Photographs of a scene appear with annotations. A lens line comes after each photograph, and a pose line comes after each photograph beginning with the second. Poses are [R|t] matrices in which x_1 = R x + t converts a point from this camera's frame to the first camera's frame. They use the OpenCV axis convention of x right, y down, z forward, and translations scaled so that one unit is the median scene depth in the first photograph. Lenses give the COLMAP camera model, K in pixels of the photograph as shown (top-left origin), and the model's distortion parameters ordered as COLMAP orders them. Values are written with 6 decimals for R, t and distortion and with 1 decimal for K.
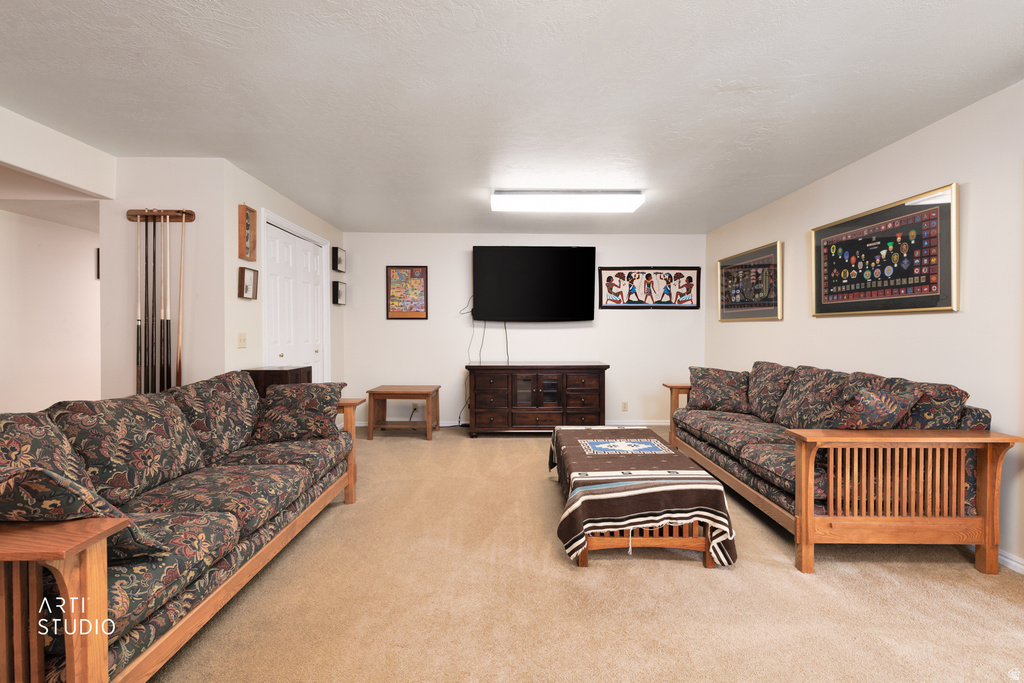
lens RADIAL K [[457.1, 0, 516.4], [0, 457.1, 341.1], [0, 0, 1]] dist [0.008173, -0.001229]
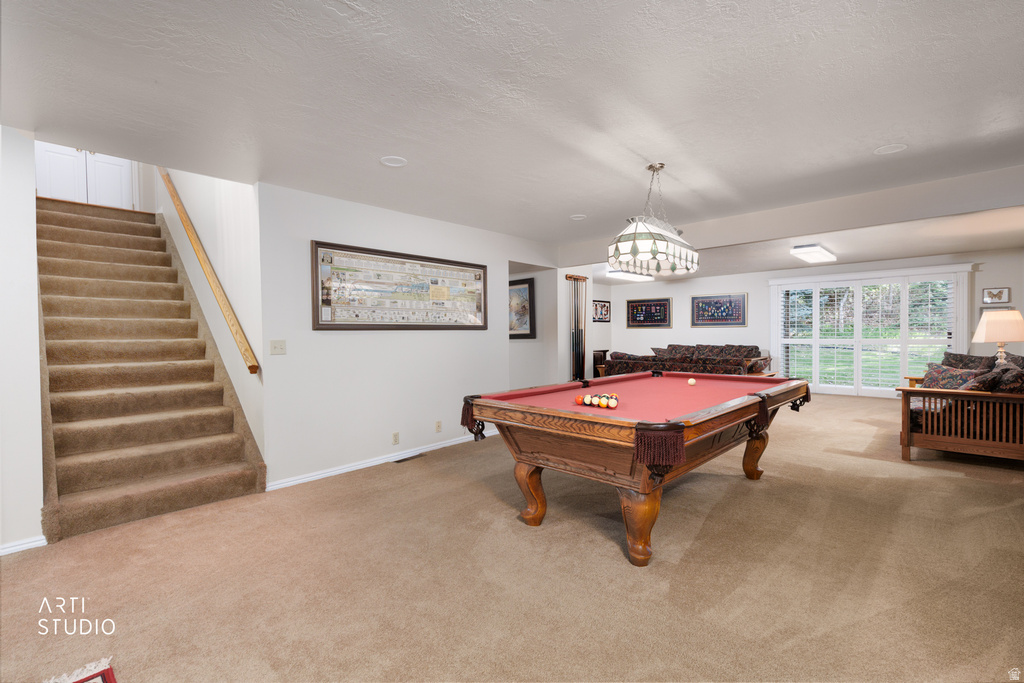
lens RADIAL K [[457.1, 0, 516.4], [0, 457.1, 341.1], [0, 0, 1]] dist [0.008173, -0.001229]
pose [[0.703071, -0.021021, 0.710809, -2.155759], [0.025818, 0.999659, 0.004026, -0.008350], [-0.710651, 0.015521, 0.703373, -0.207010]]
